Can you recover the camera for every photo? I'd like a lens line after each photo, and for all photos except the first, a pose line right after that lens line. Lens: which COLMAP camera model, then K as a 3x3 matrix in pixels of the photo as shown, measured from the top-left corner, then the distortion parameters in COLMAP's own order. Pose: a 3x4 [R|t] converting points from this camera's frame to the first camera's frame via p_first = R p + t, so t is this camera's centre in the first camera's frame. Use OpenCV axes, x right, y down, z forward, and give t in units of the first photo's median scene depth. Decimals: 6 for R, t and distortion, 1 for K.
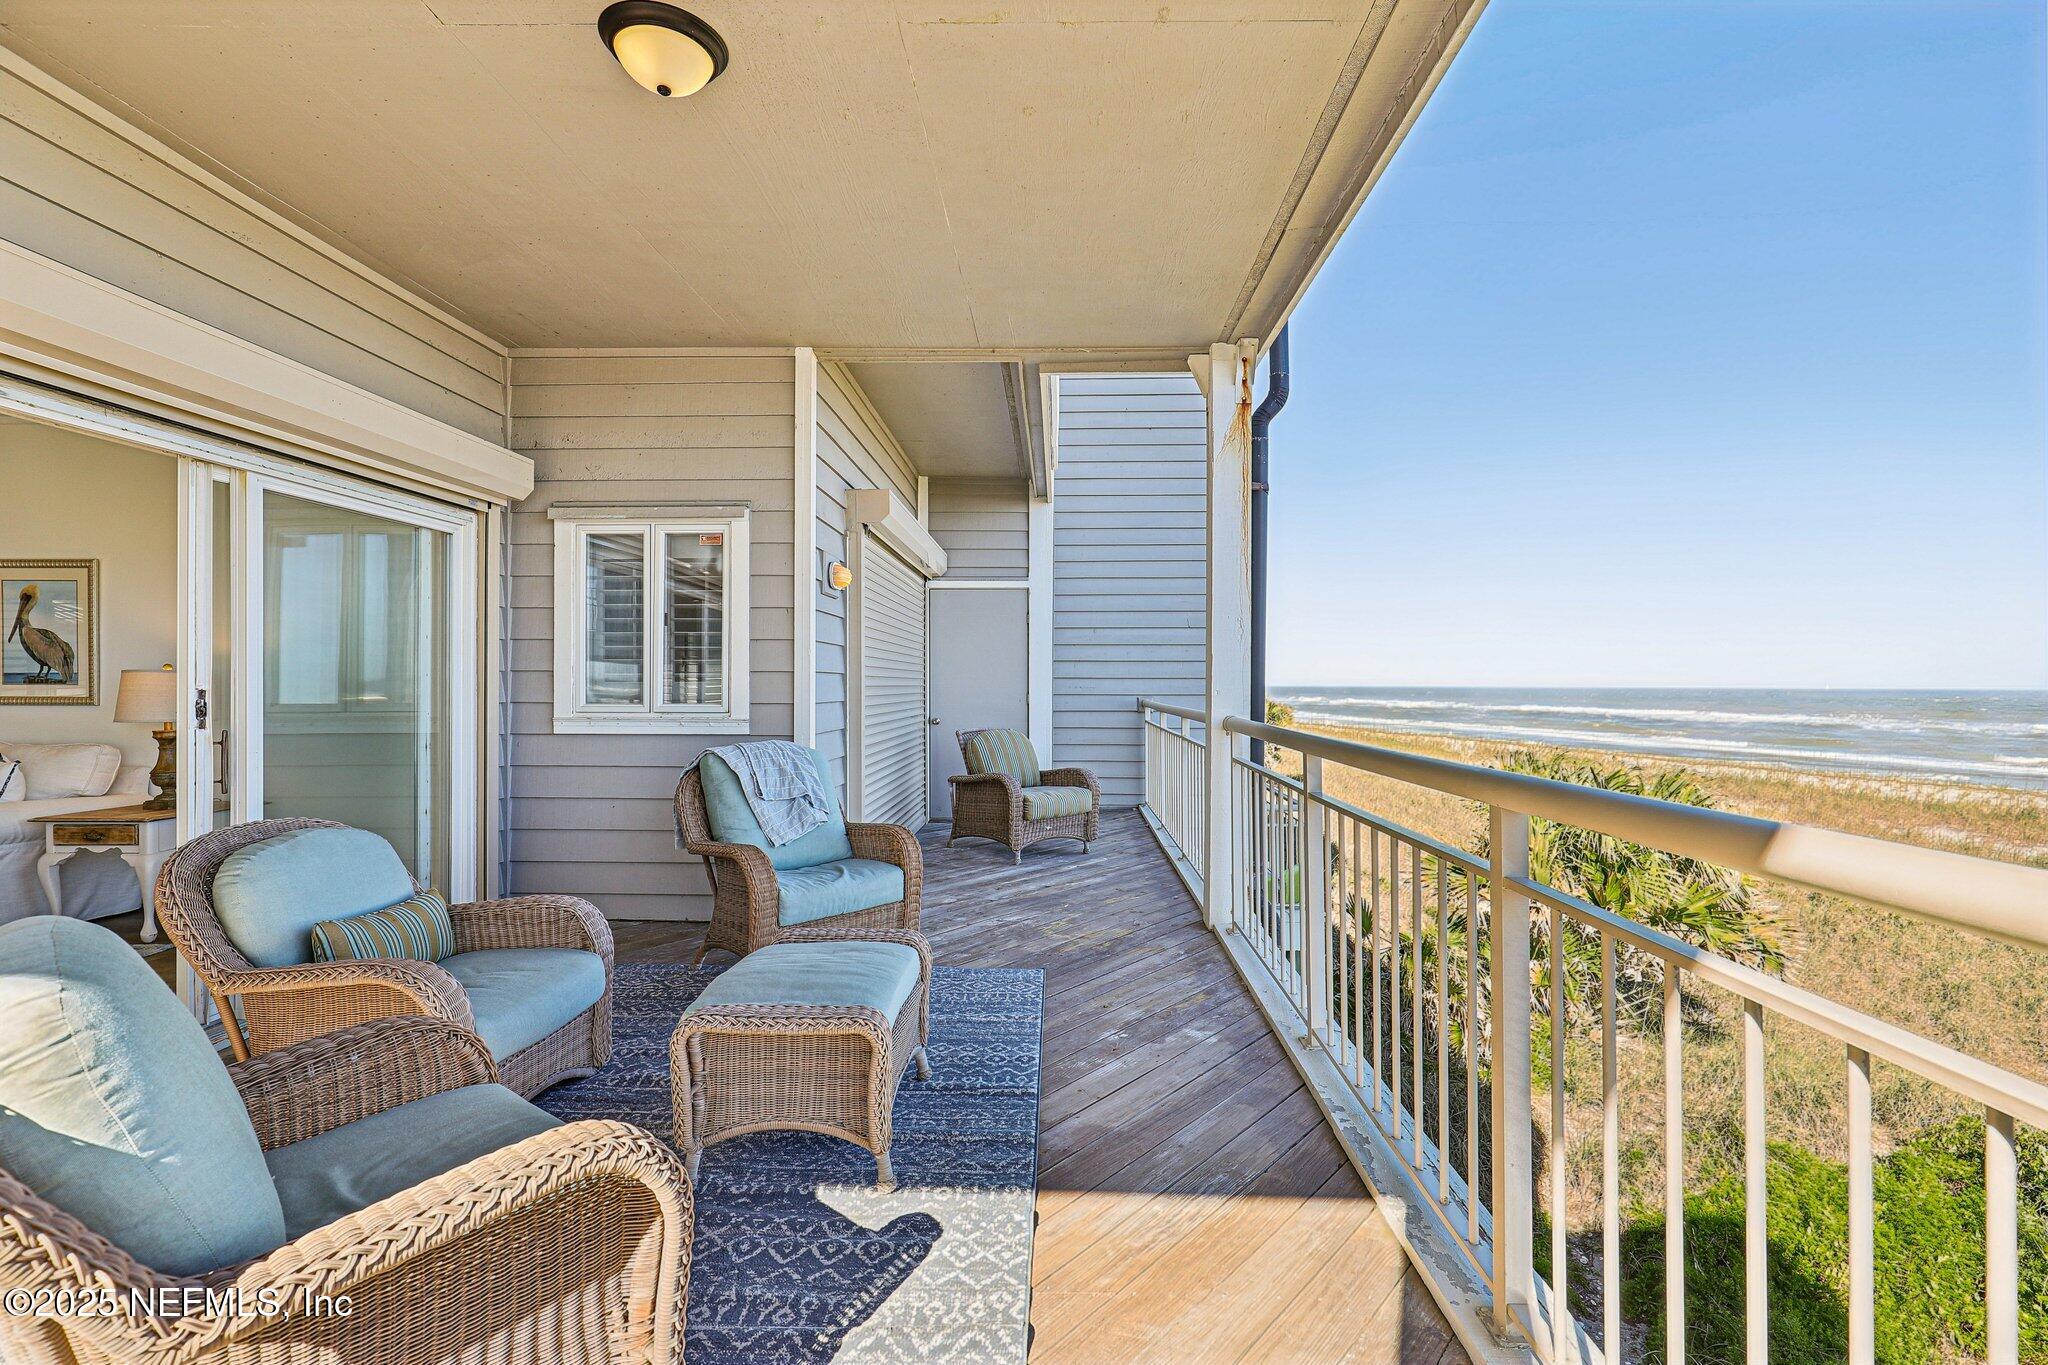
lens RADIAL K [[928.1, 0, 1035.2], [0, 928.1, 678.9], [0, 0, 1]] dist [0.001478, -0.001011]
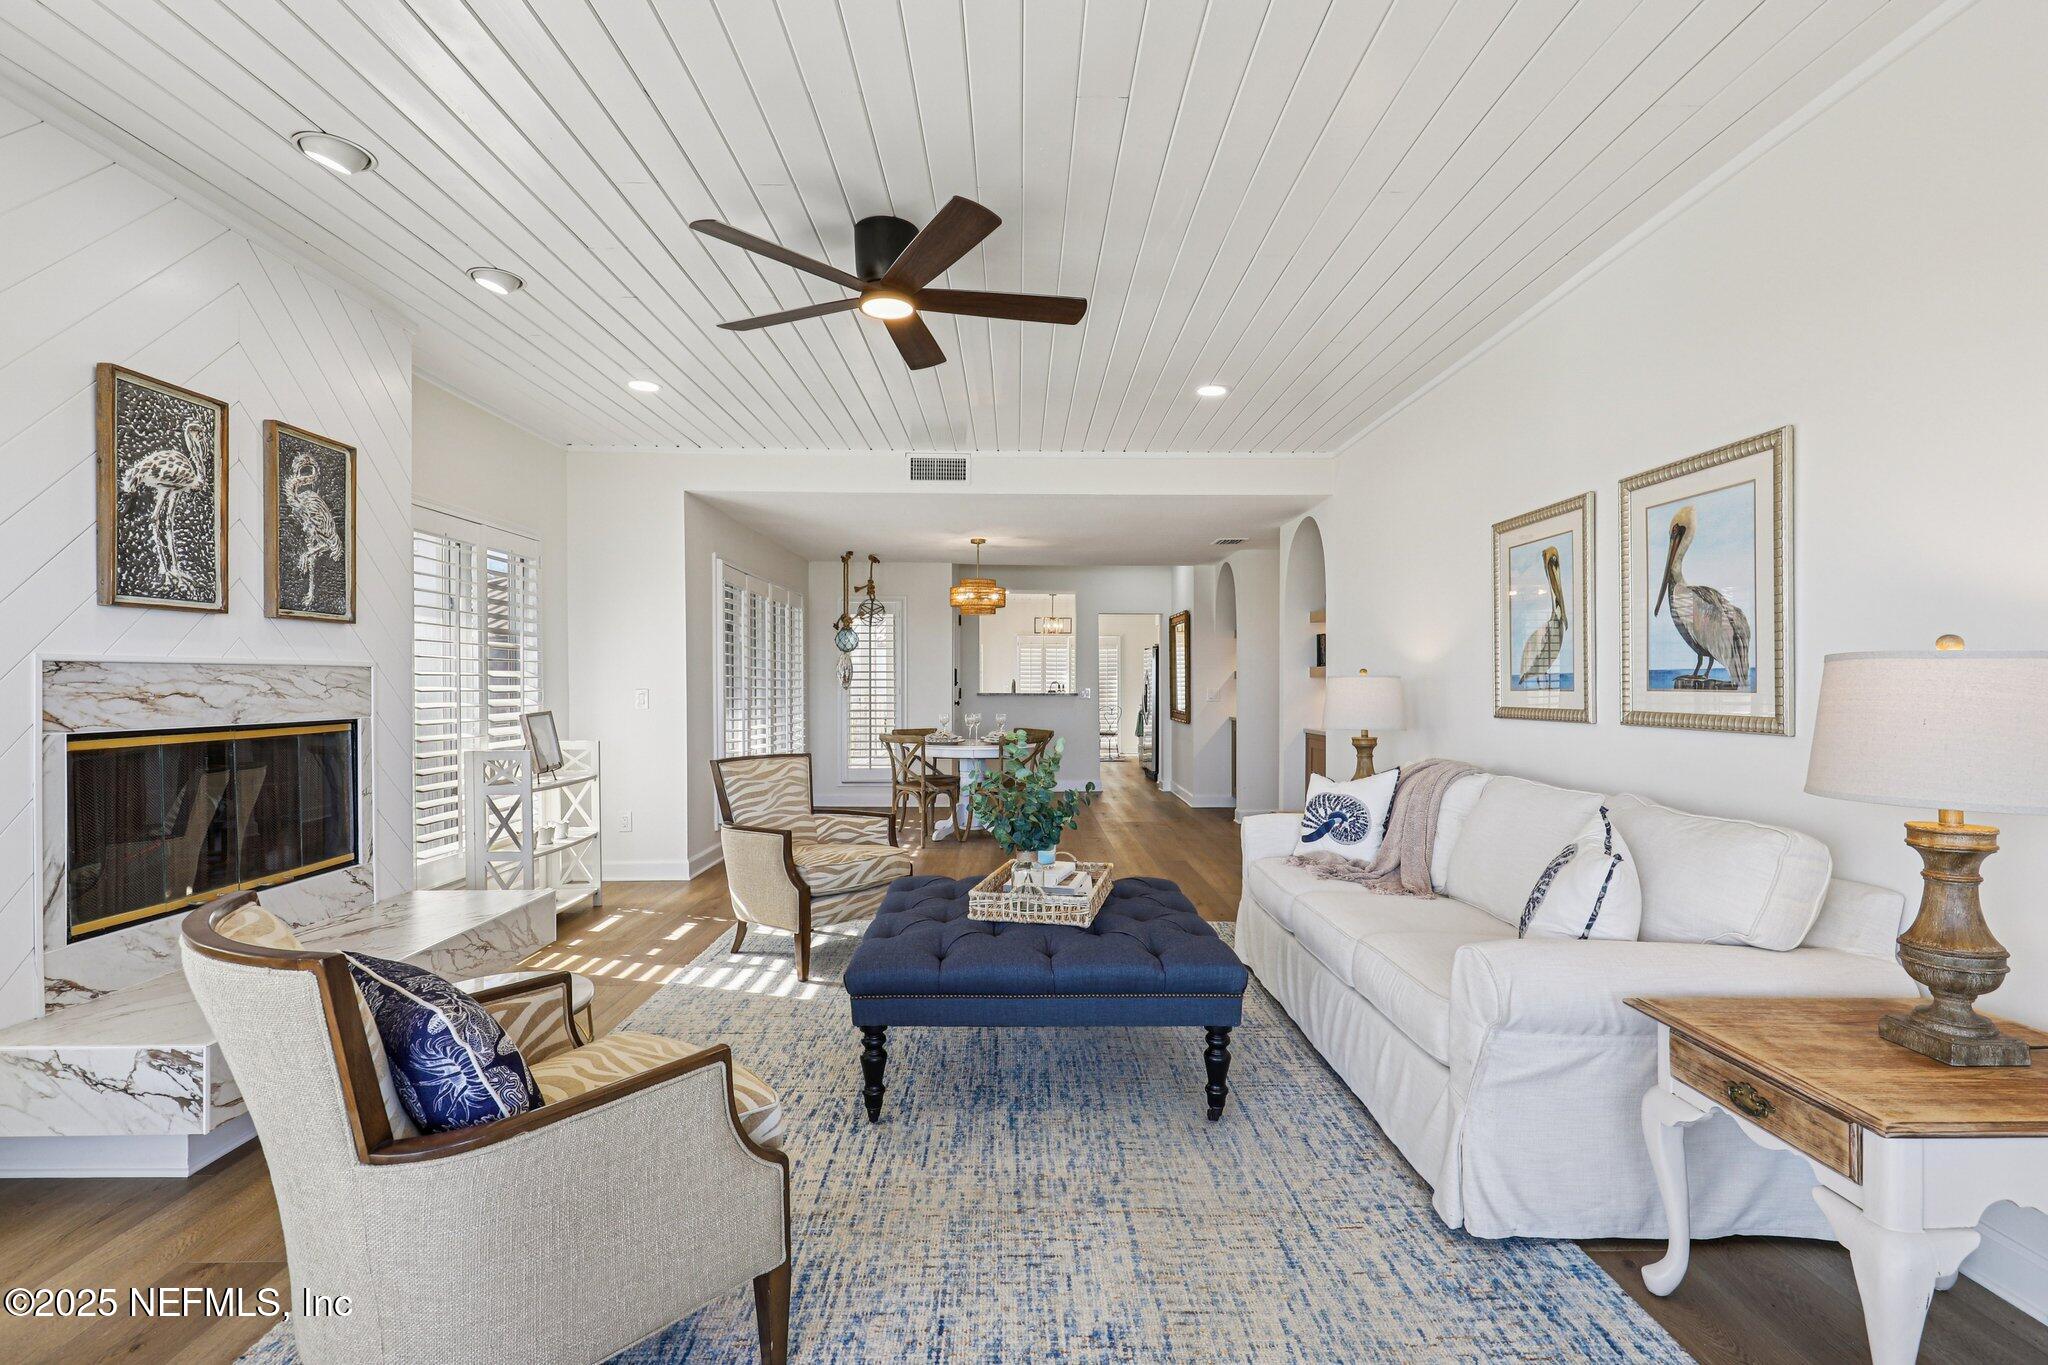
lens RADIAL K [[928.1, 0, 1023.6], [0, 928.1, 683.2], [0, 0, 1]] dist [0.001478, -0.001011]
pose [[0.044781, -0.001474, -0.998996, -0.557972], [0.000561, 0.999999, -0.001451, 0.002058], [0.998997, -0.000496, 0.044782, 0.591061]]
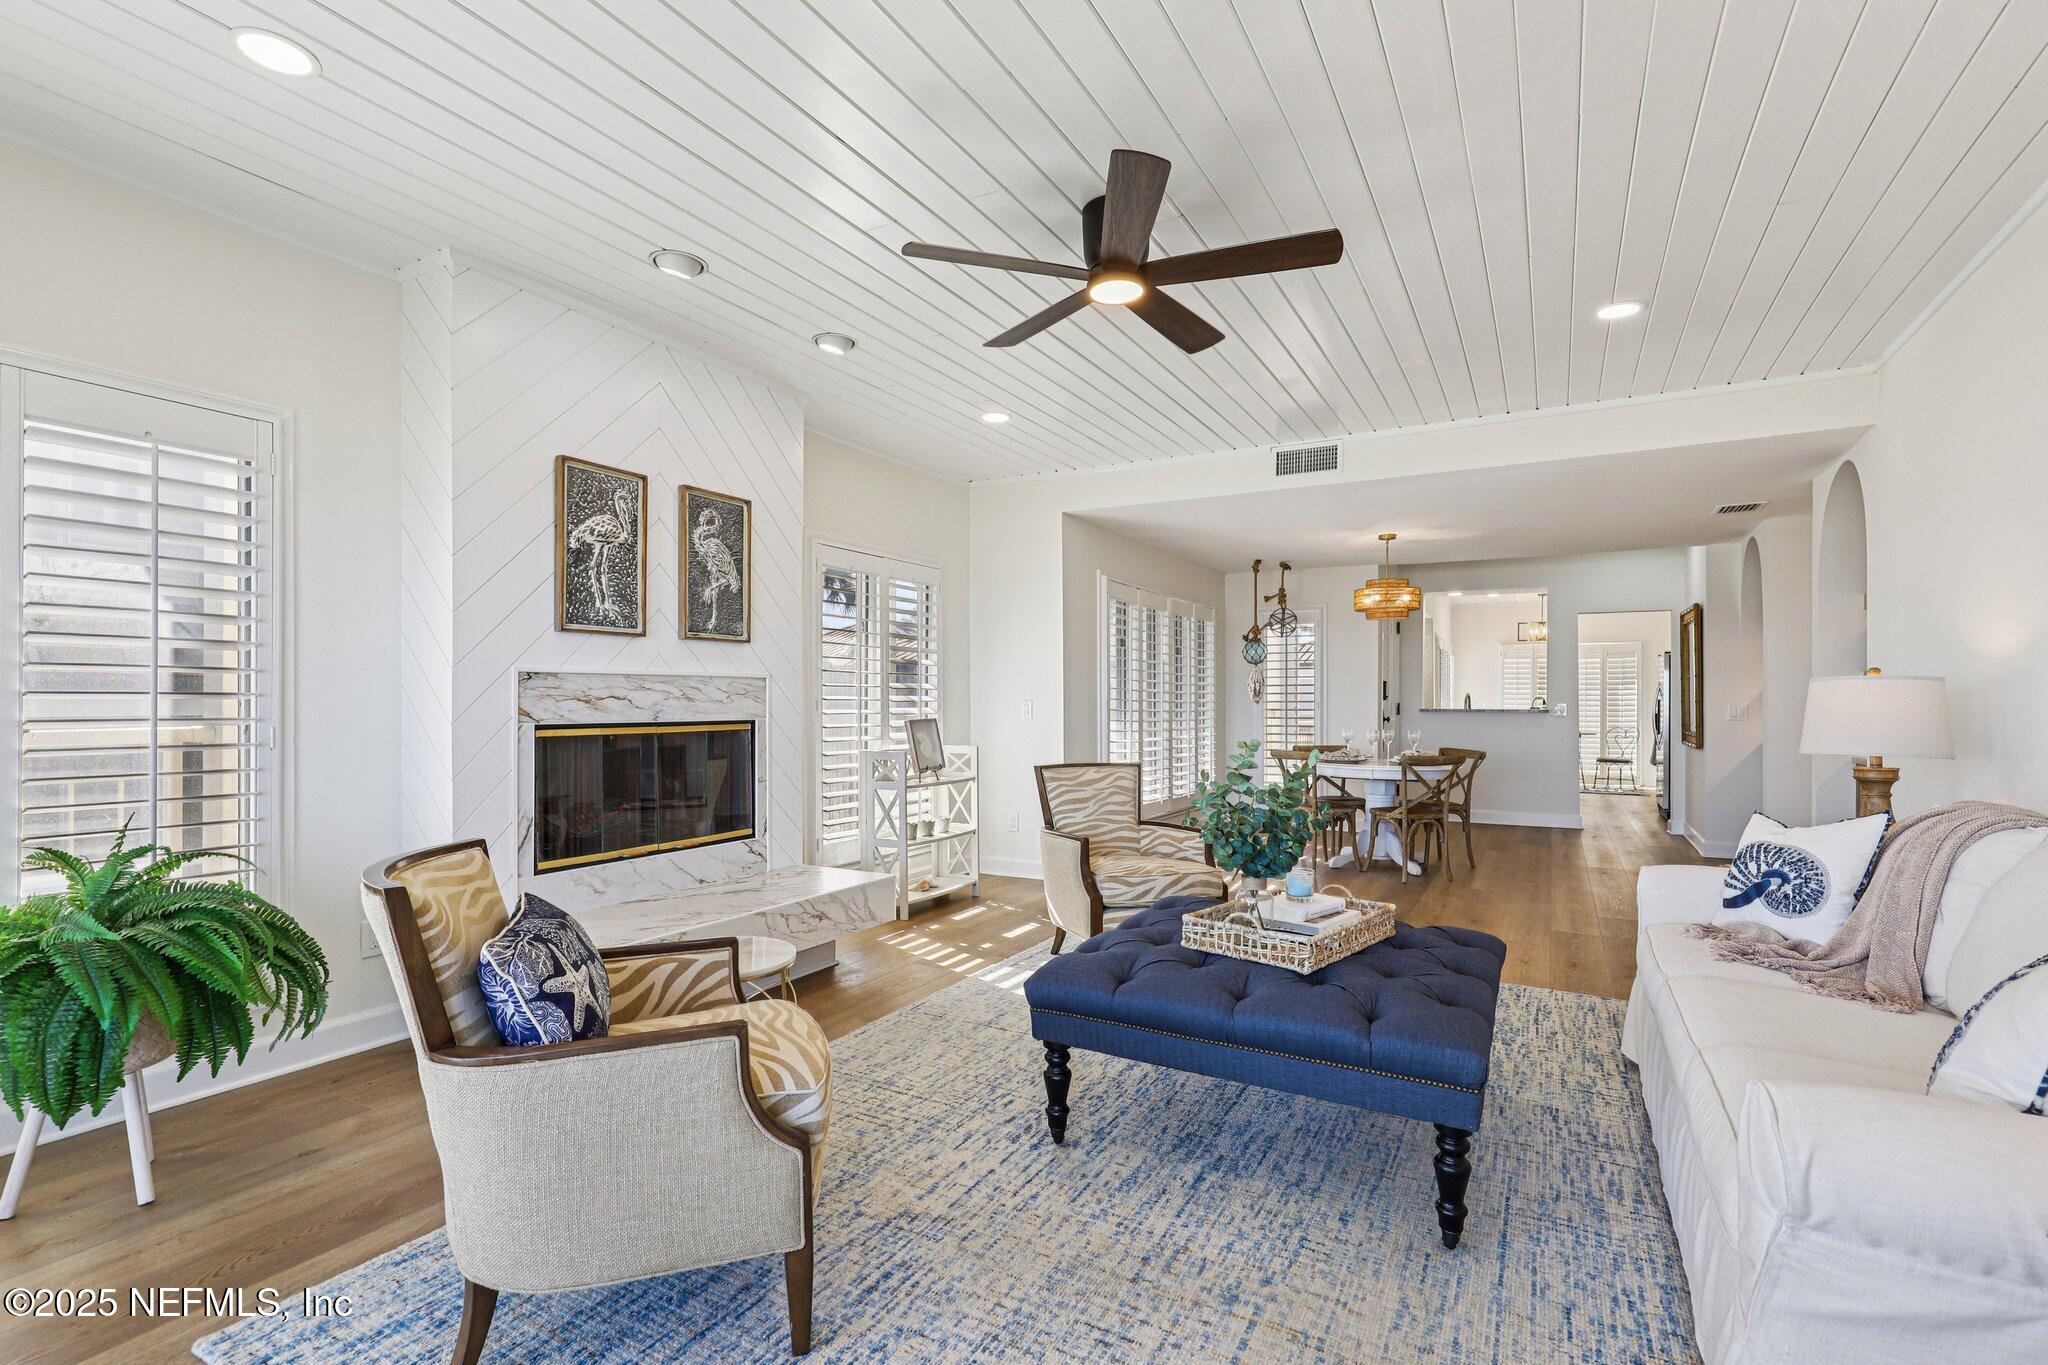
lens RADIAL K [[928.1, 0, 1019.8], [0, 928.1, 697.0], [0, 0, 1]] dist [0.001478, -0.001011]
pose [[-0.463107, -0.006409, -0.886279, -0.612970], [-0.001763, 0.999979, -0.006310, 0.009134], [0.886301, -0.001360, -0.463108, 0.706167]]
